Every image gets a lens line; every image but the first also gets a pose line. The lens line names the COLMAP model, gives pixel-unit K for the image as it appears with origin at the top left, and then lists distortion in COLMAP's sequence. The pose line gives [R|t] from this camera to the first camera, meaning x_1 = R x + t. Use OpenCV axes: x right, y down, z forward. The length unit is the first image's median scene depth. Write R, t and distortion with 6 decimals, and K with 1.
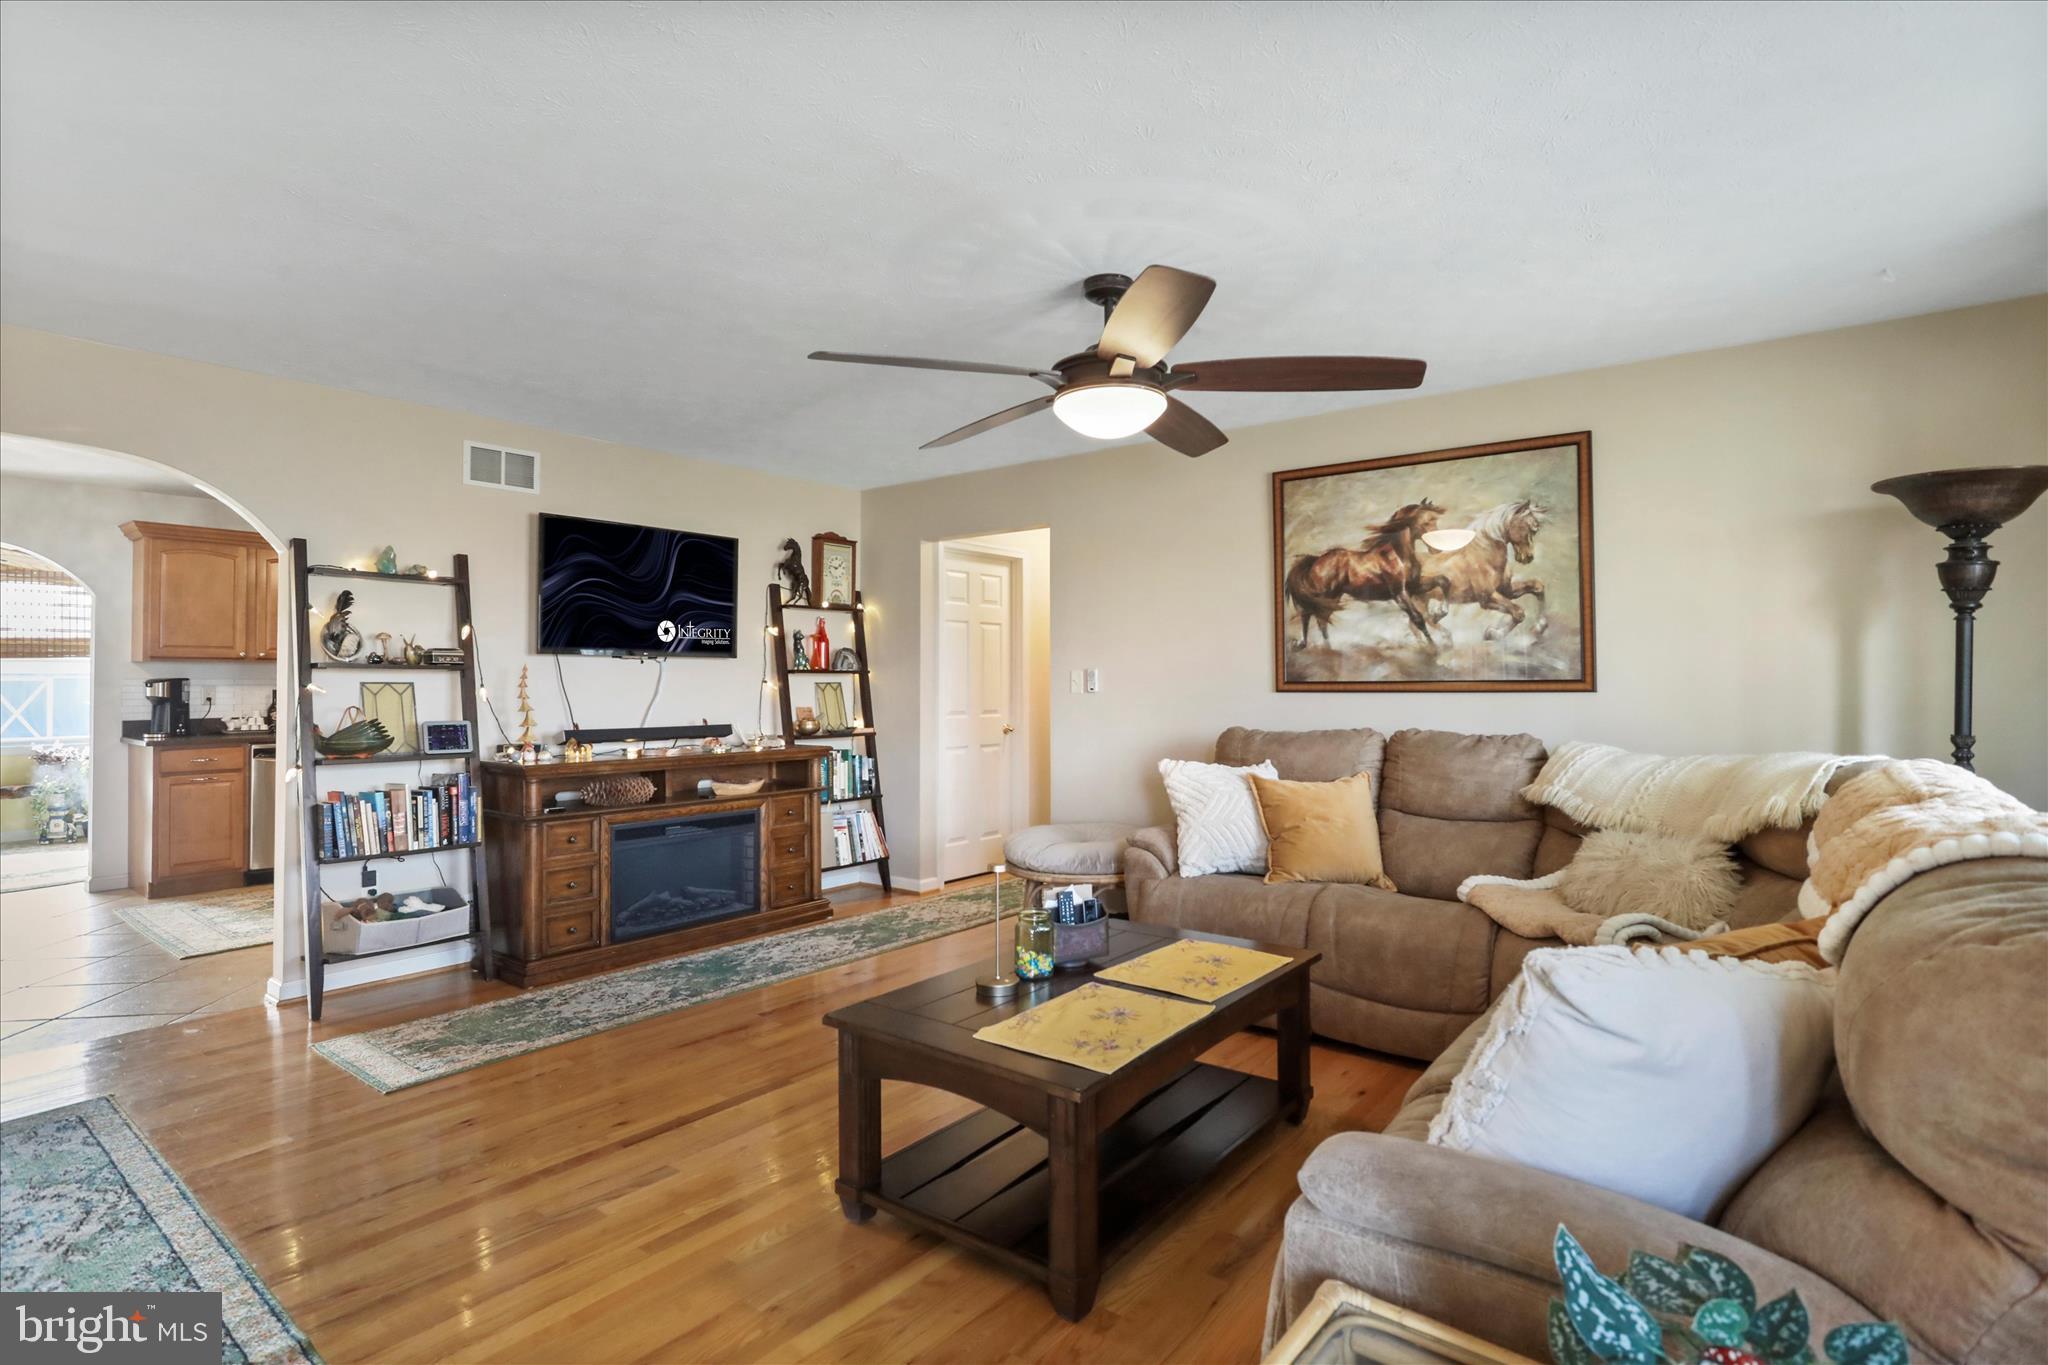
lens RADIAL K [[992.2, 0, 1001.3], [0, 992.2, 673.2], [0, 0, 1]] dist [-0.037904, 0.001133]
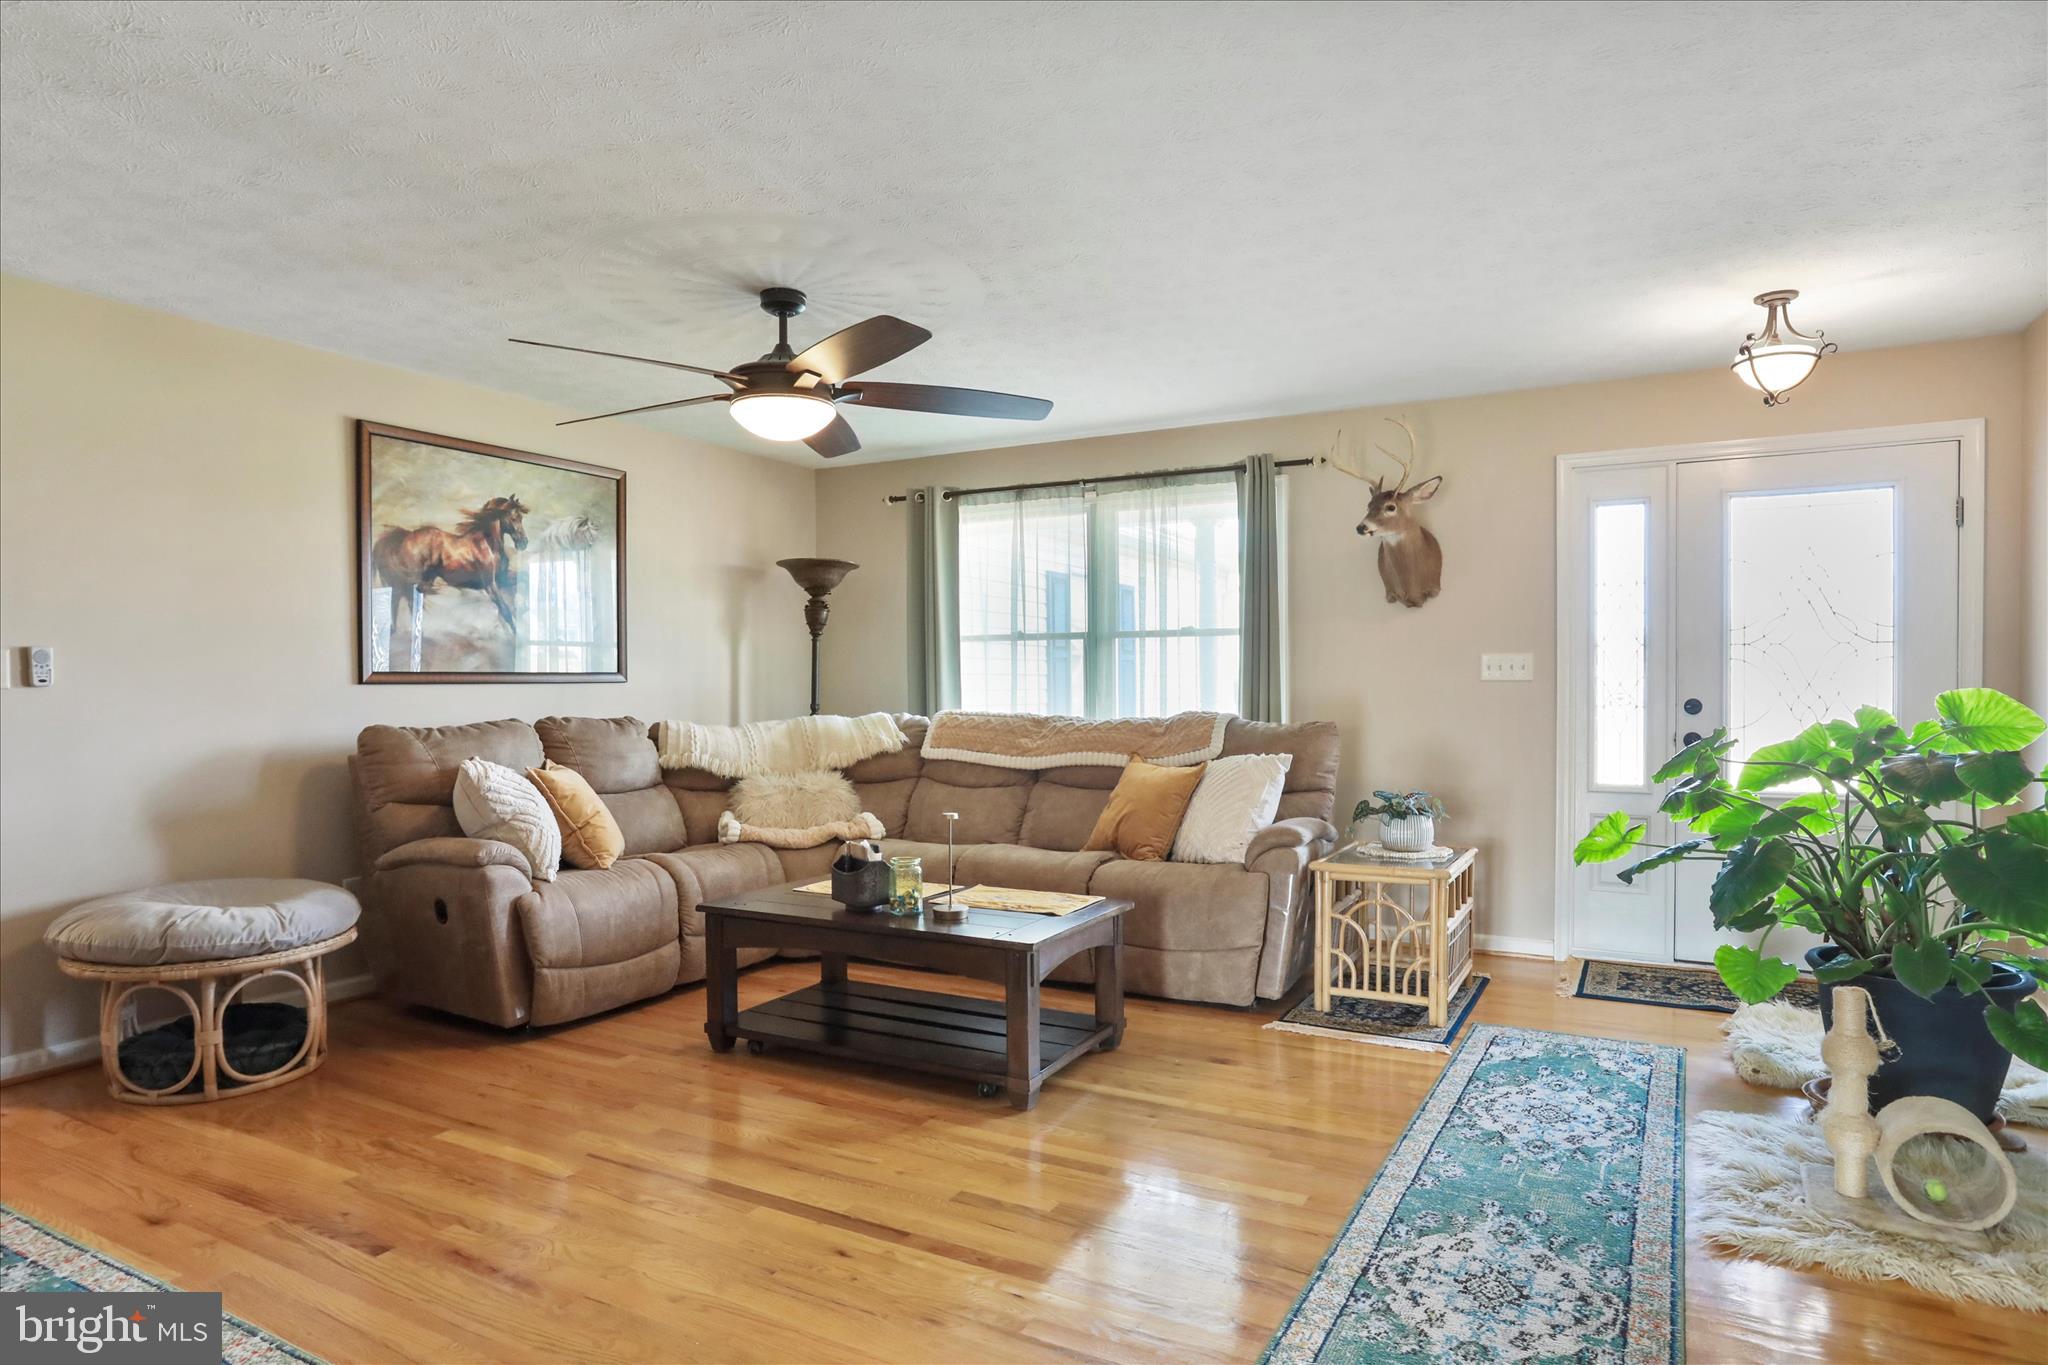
lens RADIAL K [[1148.3, 0, 1025.0], [0, 1148.3, 711.4], [0, 0, 1]] dist [-0.028619, 0.000762]
pose [[-0.170868, -0.023386, 0.985016, -0.833289], [-0.004149, 0.999726, 0.023016, 0.018758], [-0.985285, -0.000155, -0.170918, 0.672201]]
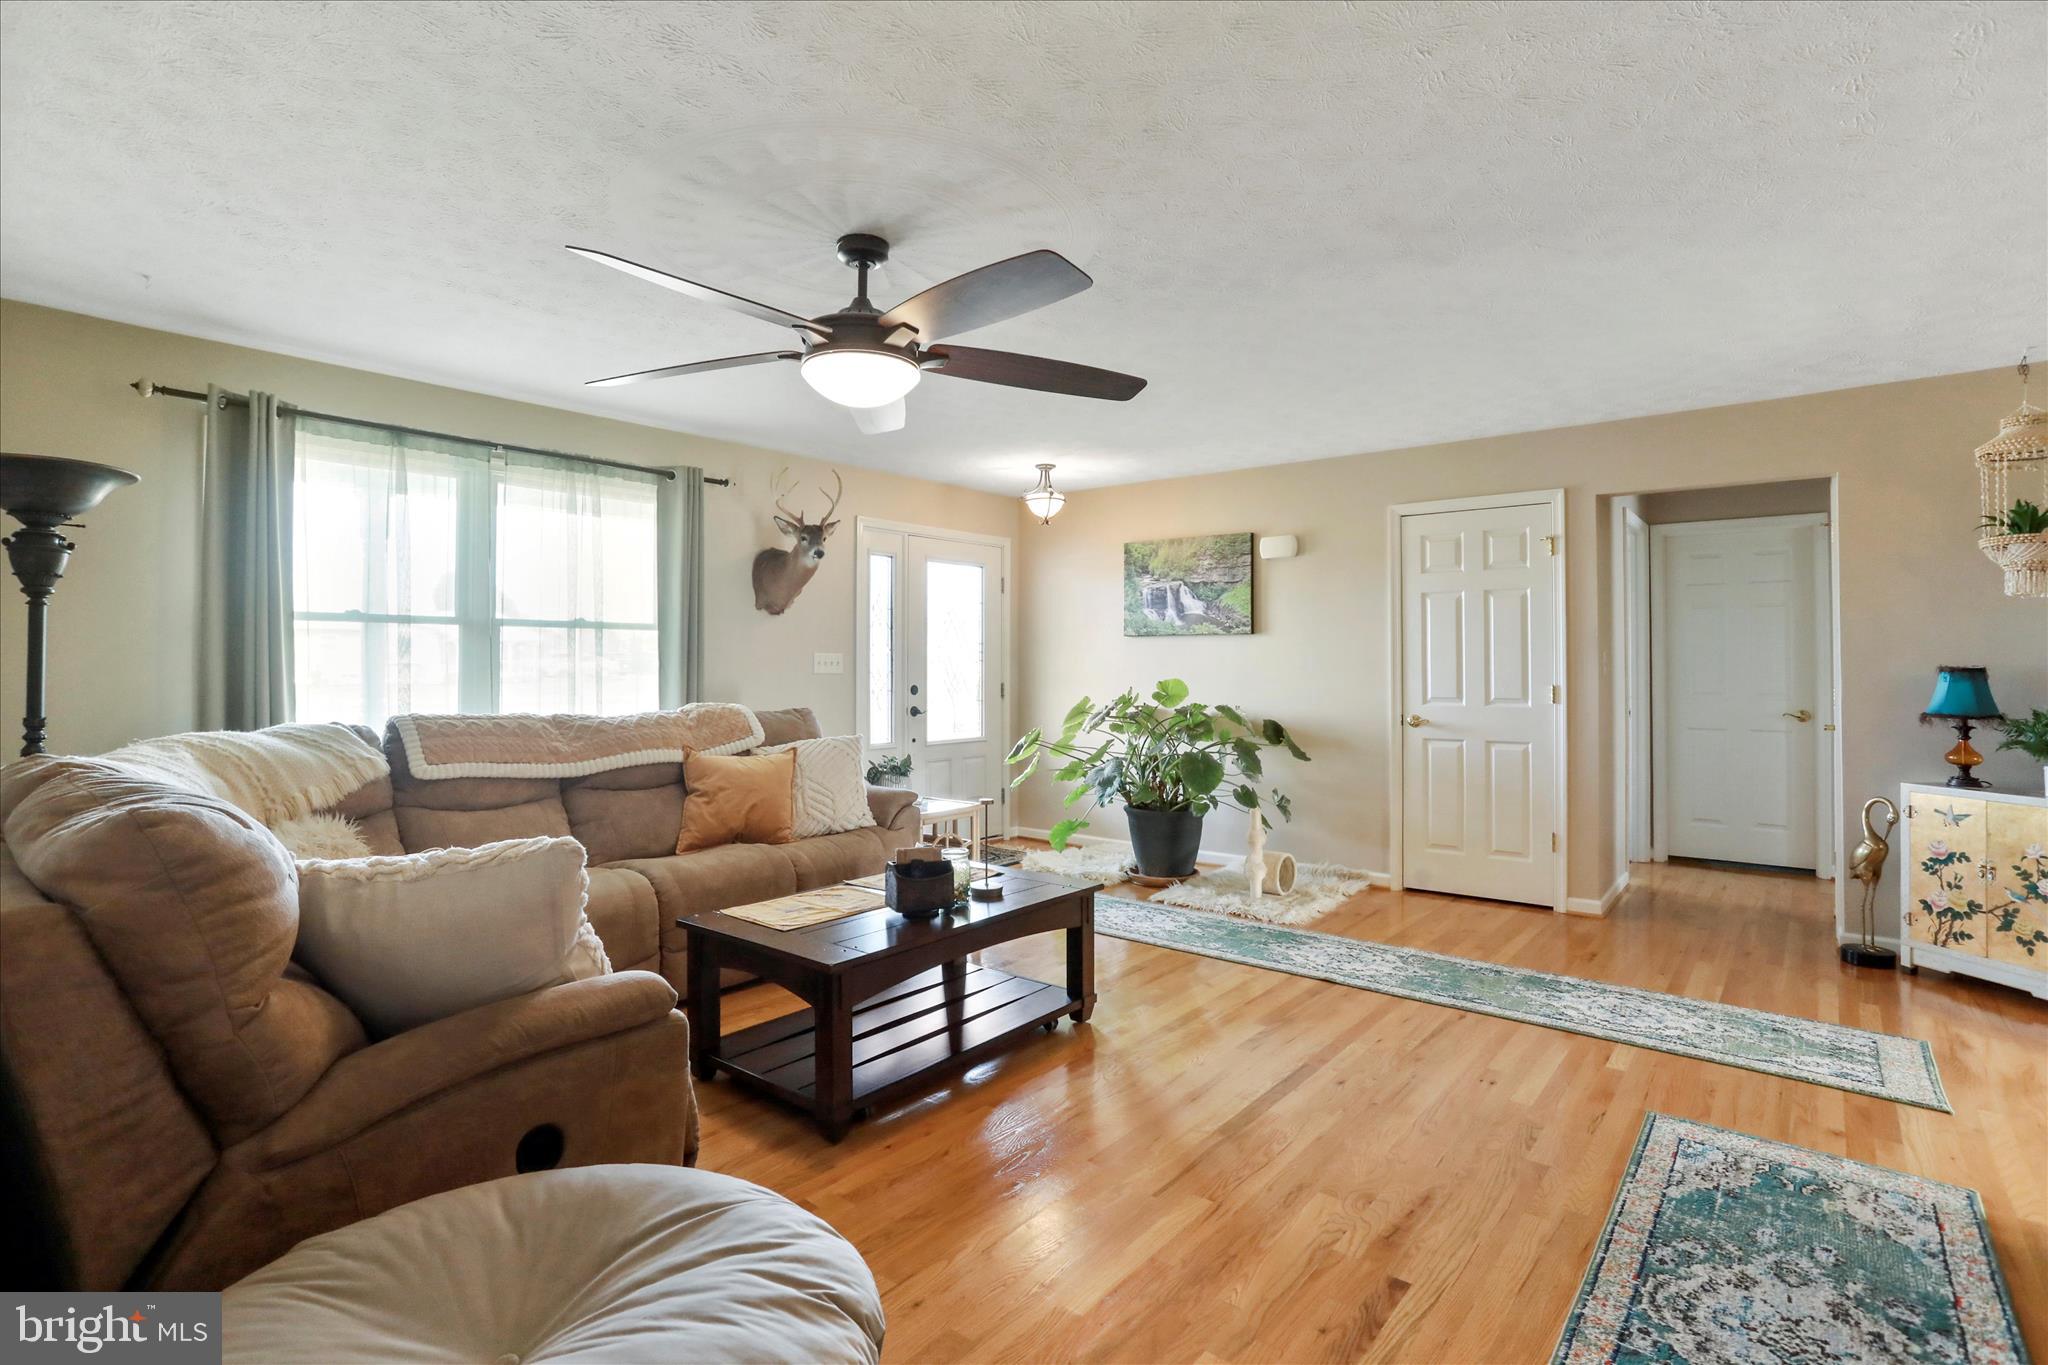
lens RADIAL K [[992.2, 0, 1001.3], [0, 992.2, 673.2], [0, 0, 1]] dist [-0.037904, 0.001133]
pose [[-0.999484, 0.000604, 0.032116, -0.037206], [0.000542, 0.999998, -0.001922, 0.014203], [-0.032117, -0.001903, -0.999482, 1.374303]]
